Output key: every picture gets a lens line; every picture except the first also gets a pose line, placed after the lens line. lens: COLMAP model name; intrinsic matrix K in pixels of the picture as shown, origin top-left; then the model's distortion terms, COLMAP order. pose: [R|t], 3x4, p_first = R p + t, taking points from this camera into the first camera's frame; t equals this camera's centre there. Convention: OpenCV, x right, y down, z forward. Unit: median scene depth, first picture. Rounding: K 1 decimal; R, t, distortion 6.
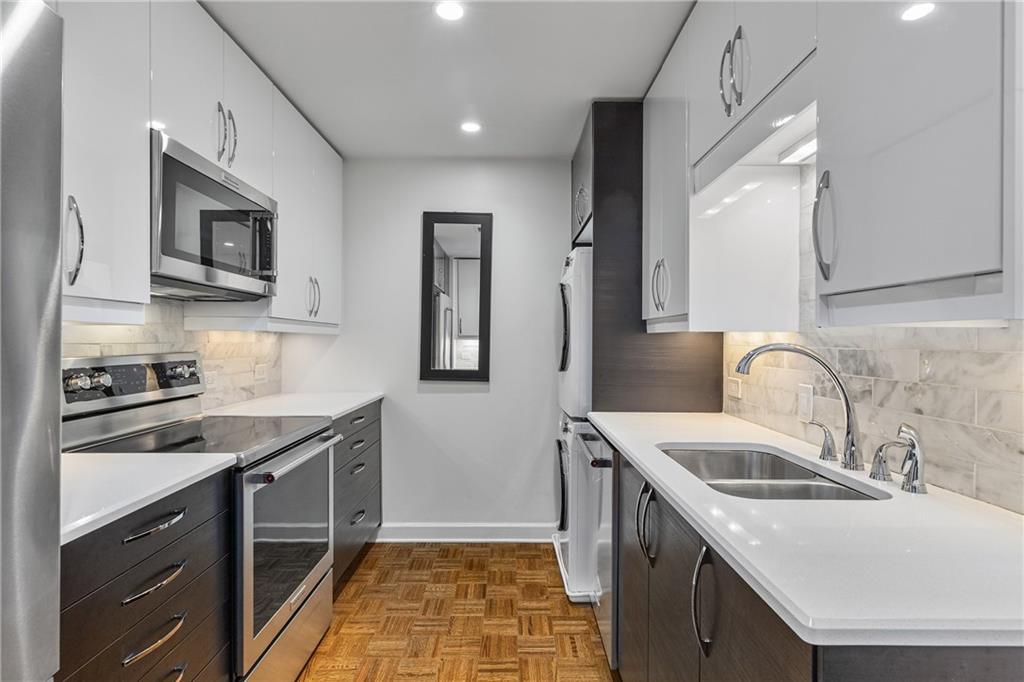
lens RADIAL K [[505.7, 0, 512.0], [0, 505.7, 341.0], [0, 0, 1]] dist [-0.002571, -0.000339]
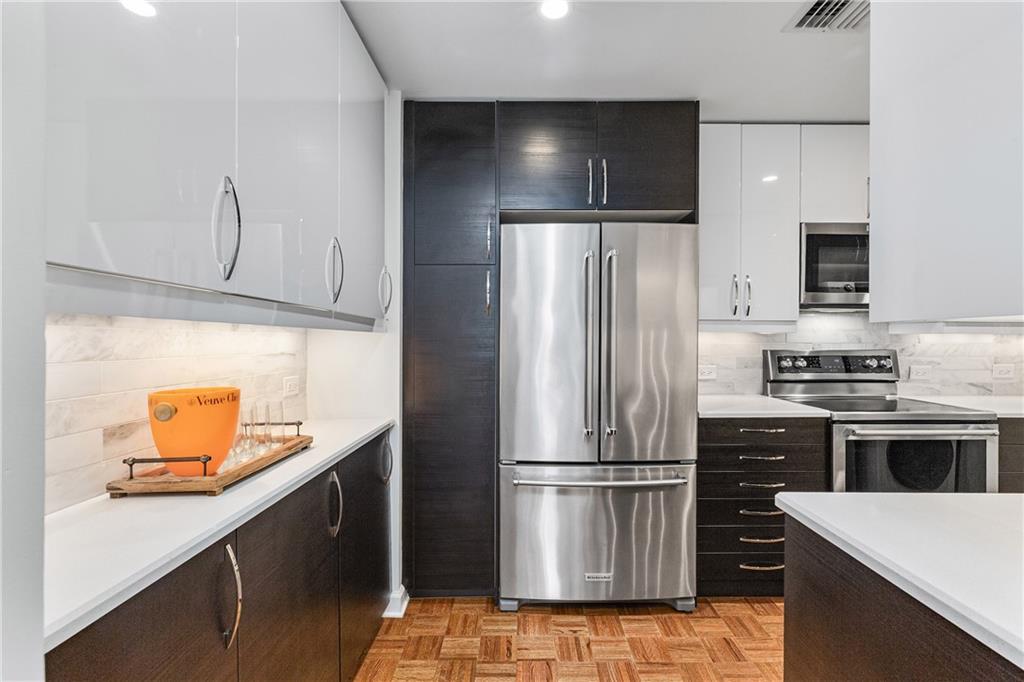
lens RADIAL K [[460.9, 0, 512.0], [0, 460.9, 341.0], [0, 0, 1]] dist [0.042645, 0.000187]
pose [[-0.046240, -0.003193, -0.998925, 0.842736], [-0.002243, 0.999993, -0.003092, 0.005773], [0.998928, 0.002098, -0.046247, 0.052329]]
